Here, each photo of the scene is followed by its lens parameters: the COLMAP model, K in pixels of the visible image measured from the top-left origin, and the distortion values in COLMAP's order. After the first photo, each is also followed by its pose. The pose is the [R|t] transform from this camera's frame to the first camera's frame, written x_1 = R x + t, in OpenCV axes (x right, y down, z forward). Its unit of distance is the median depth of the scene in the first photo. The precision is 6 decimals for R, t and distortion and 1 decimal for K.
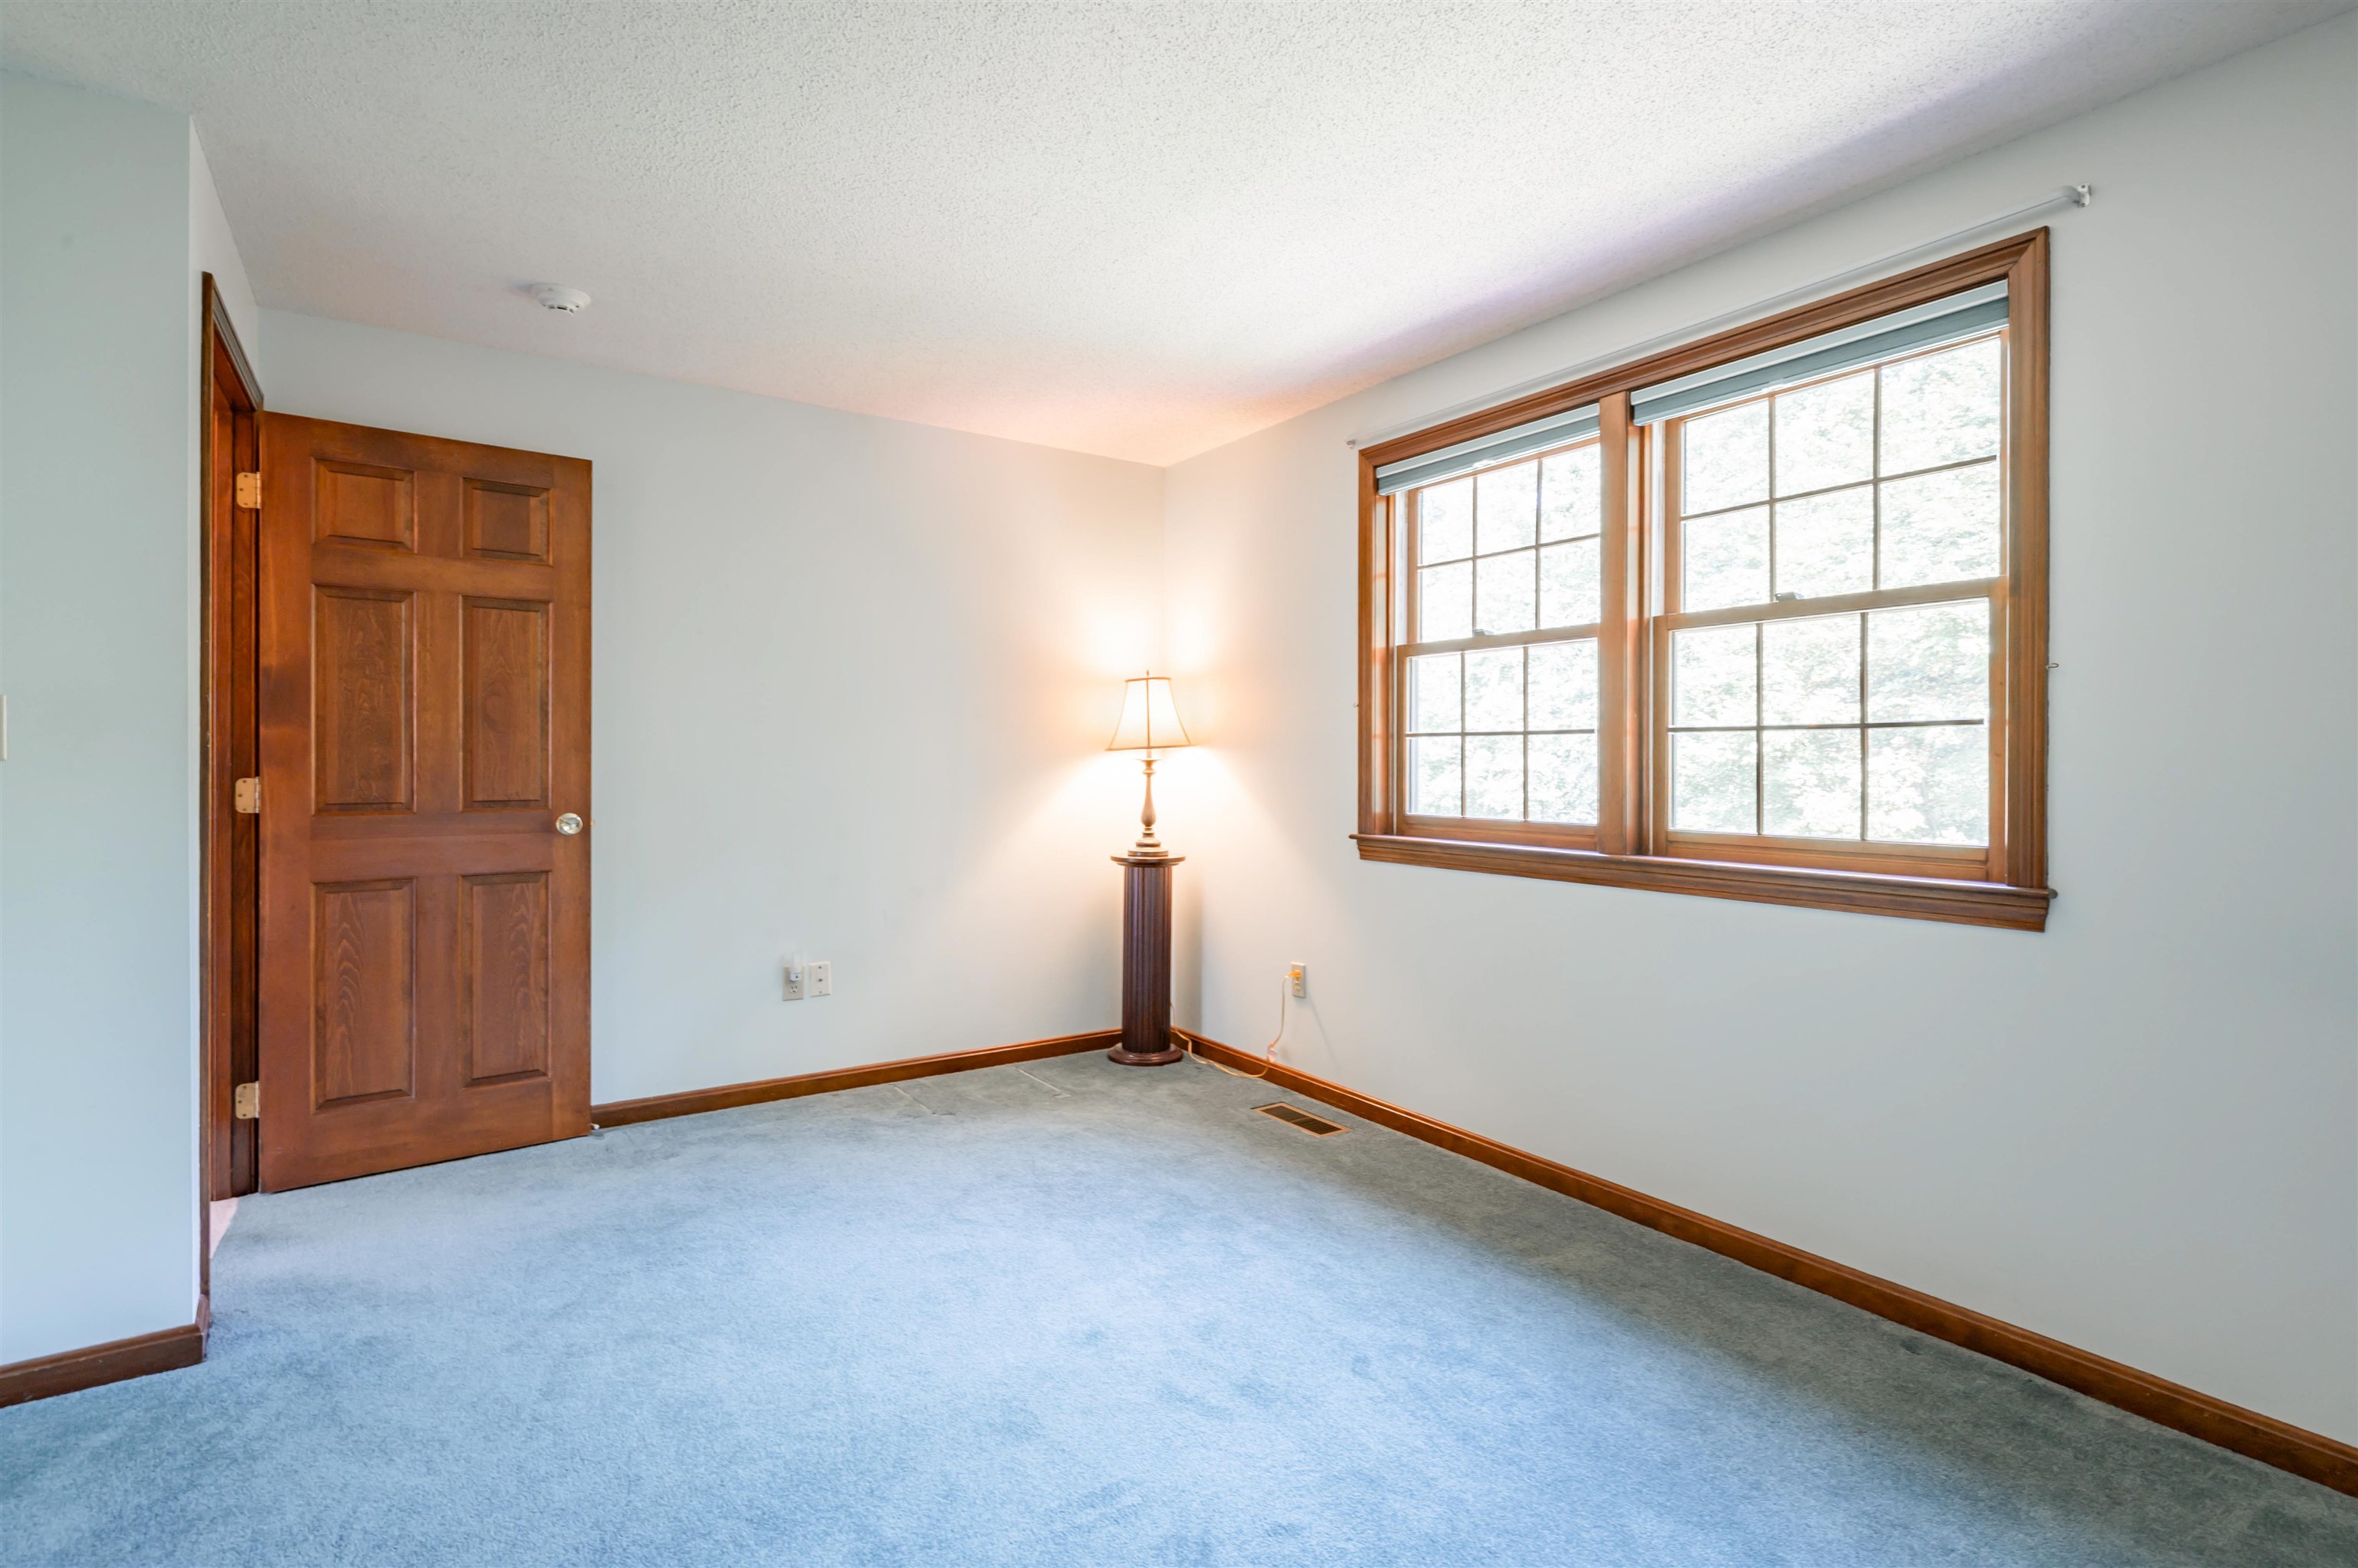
lens RADIAL K [[1154.6, 0, 1175.3], [0, 1154.6, 750.2], [0, 0, 1]] dist [-0.006047, 0.004561]
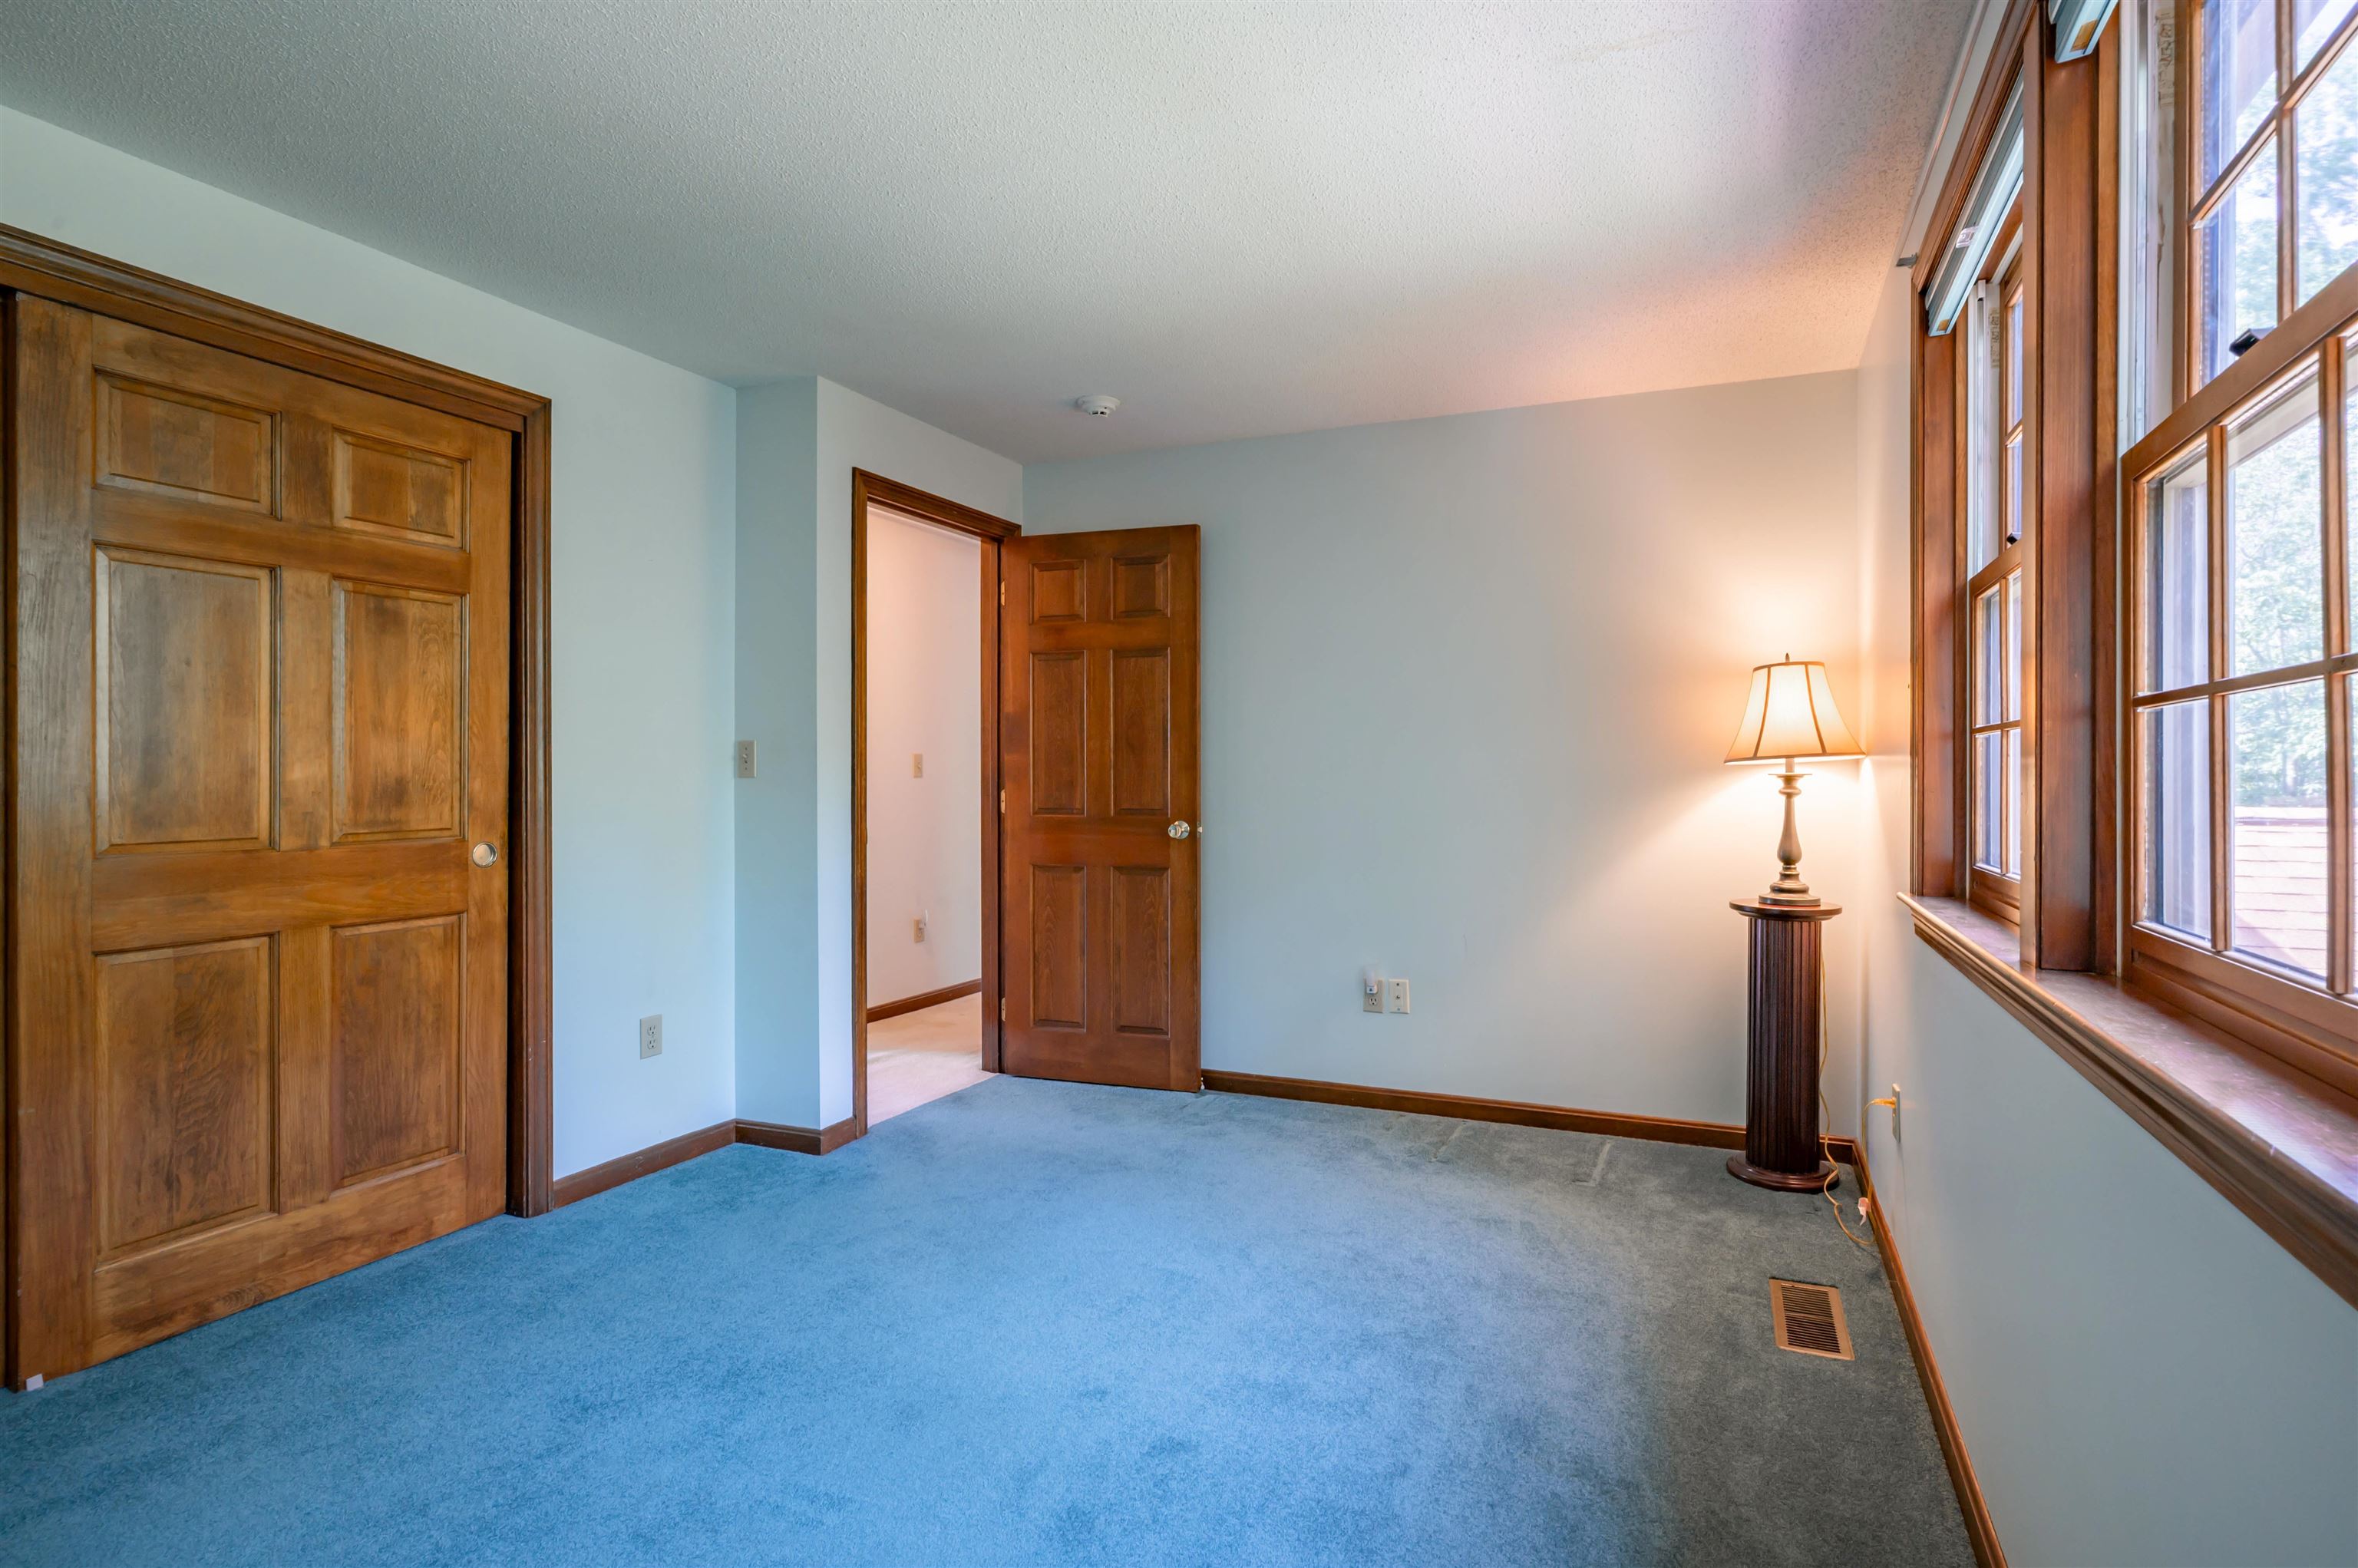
lens RADIAL K [[1154.6, 0, 1259.5], [0, 1154.6, 770.0], [0, 0, 1]] dist [-0.006047, 0.004561]
pose [[0.553902, -0.008617, -0.832538, 0.488848], [0.008241, 0.999954, -0.004867, 0.007583], [0.832541, -0.004165, 0.553947, 0.374083]]
